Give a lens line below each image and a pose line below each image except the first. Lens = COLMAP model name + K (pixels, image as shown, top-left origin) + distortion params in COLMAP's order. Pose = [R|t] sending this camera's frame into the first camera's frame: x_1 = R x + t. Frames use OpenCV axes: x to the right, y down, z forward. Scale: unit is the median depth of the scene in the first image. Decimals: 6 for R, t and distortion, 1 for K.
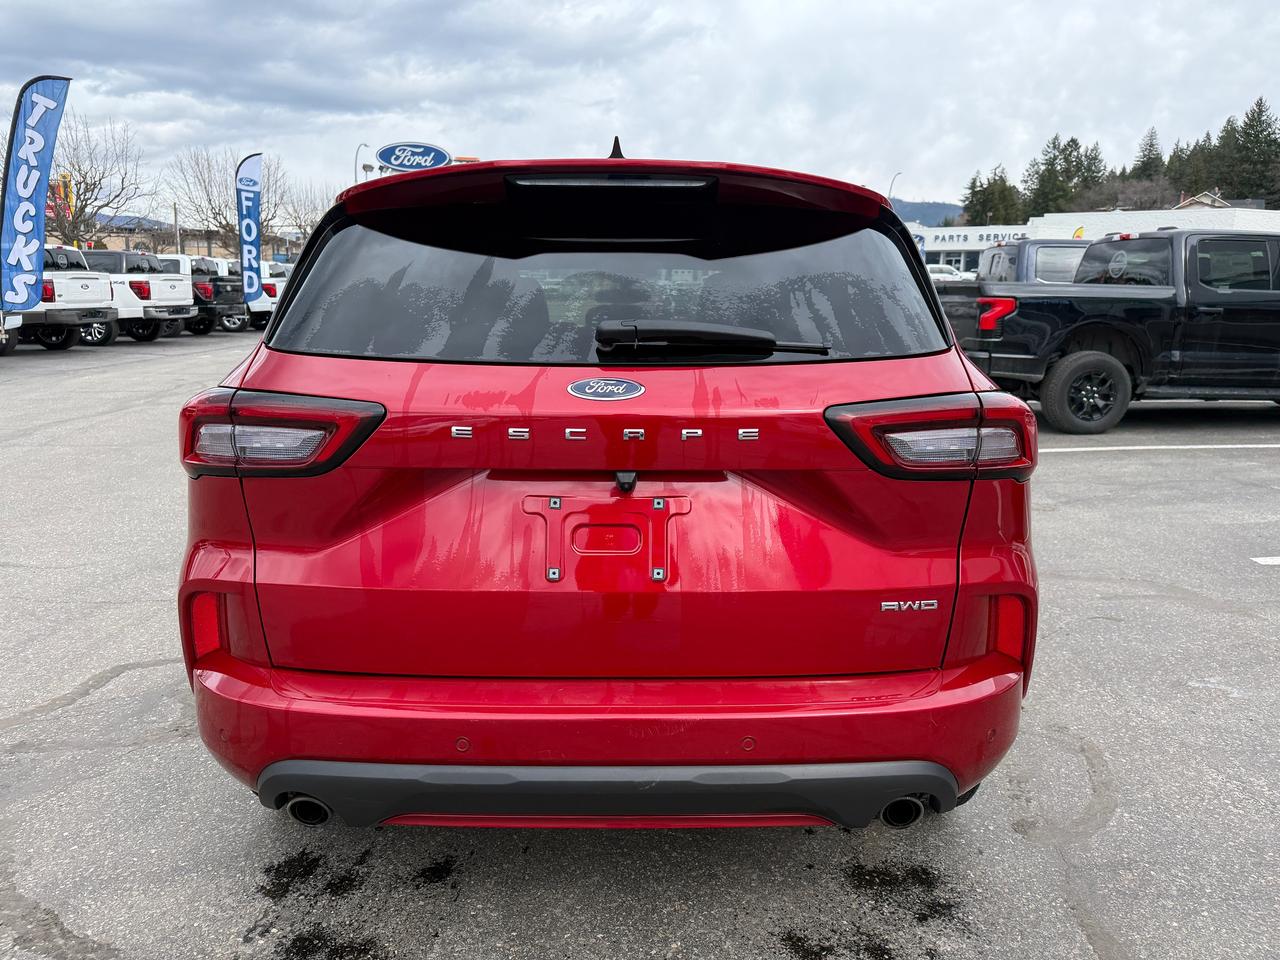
lens RADIAL K [[901.4, 0, 643.3], [0, 901.4, 489.5], [0, 0, 1]] dist [0.027227, -0.029677]
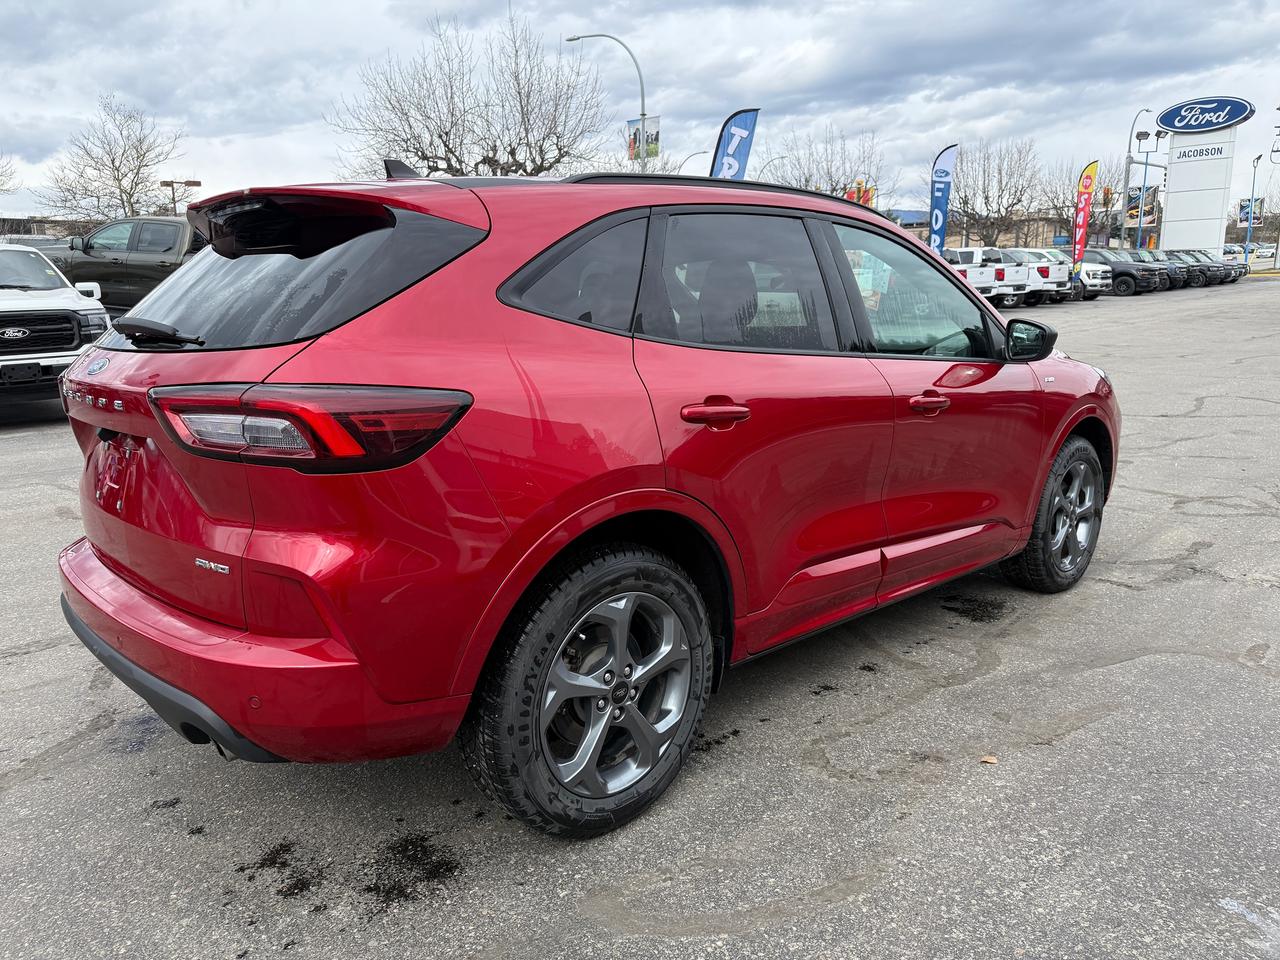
lens RADIAL K [[901.4, 0, 645.5], [0, 901.4, 472.5], [0, 0, 1]] dist [0.027227, -0.029677]
pose [[0.689827, 0.115340, -0.714728, 0.186336], [-0.115746, 0.992100, 0.048388, -0.013597], [0.714662, 0.049347, 0.697727, 0.073031]]
